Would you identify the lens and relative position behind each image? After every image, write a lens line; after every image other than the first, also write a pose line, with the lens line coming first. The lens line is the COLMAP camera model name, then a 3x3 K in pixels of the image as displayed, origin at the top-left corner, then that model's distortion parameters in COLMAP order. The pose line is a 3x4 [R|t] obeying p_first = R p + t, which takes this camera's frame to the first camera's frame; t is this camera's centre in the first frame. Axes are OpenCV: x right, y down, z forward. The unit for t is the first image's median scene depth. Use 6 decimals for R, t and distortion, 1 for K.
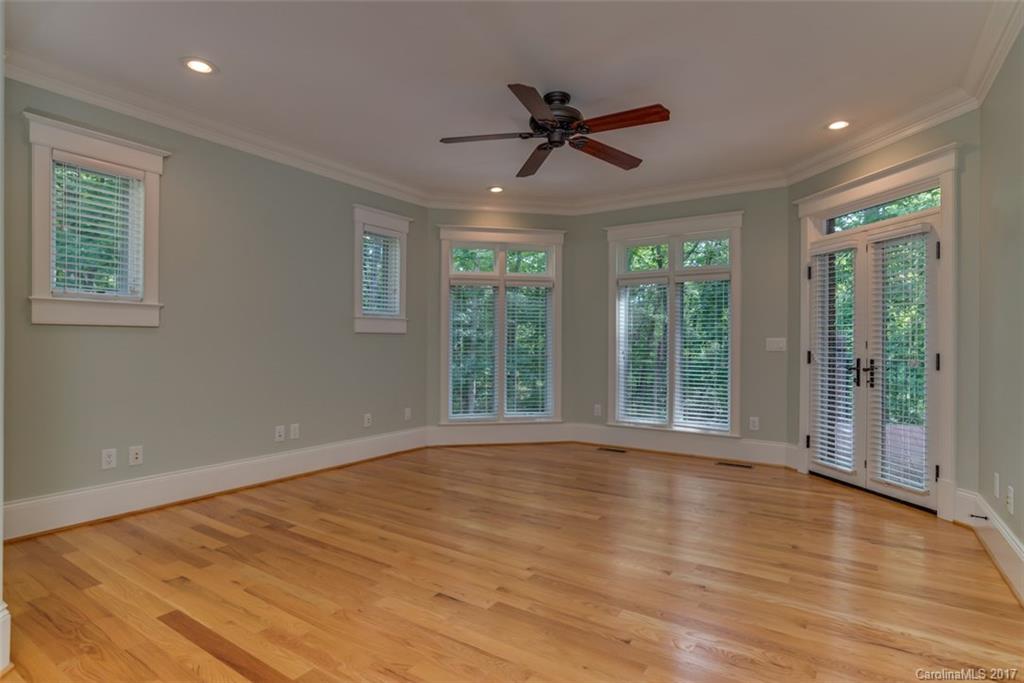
lens RADIAL K [[525.0, 0, 512.0], [0, 525.0, 341.5], [0, 0, 1]] dist [-0.002643, -0.000477]
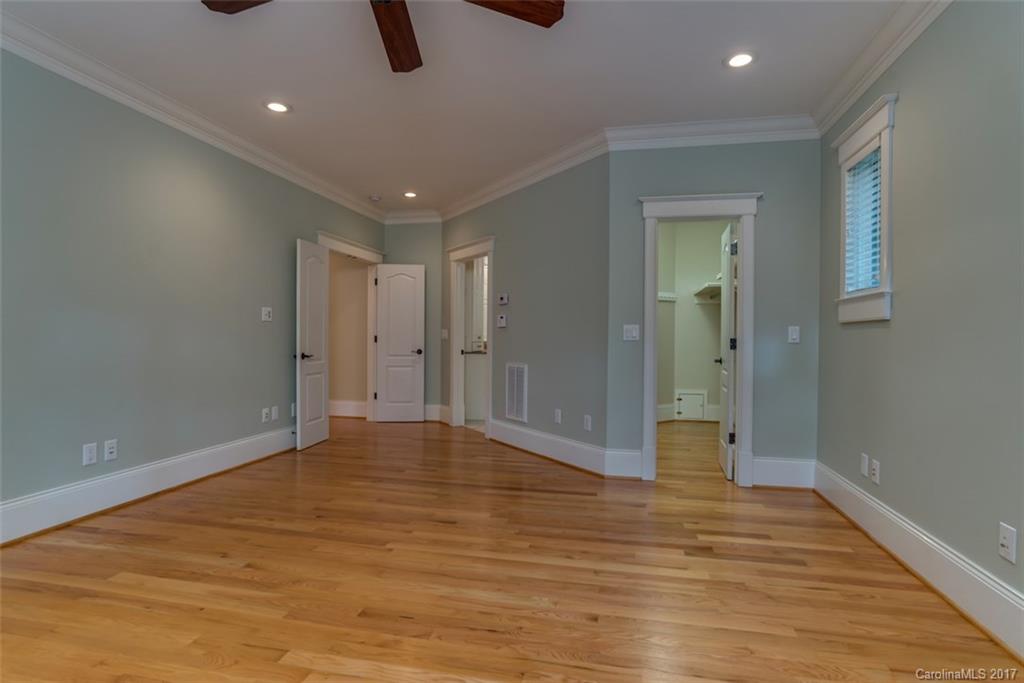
lens RADIAL K [[525.0, 0, 512.0], [0, 525.0, 341.5], [0, 0, 1]] dist [-0.002643, -0.000477]
pose [[-0.929293, -0.008288, -0.369250, 0.178318], [-0.010958, 0.999927, 0.005133, 0.009601], [0.369180, 0.008816, -0.929316, 1.855695]]
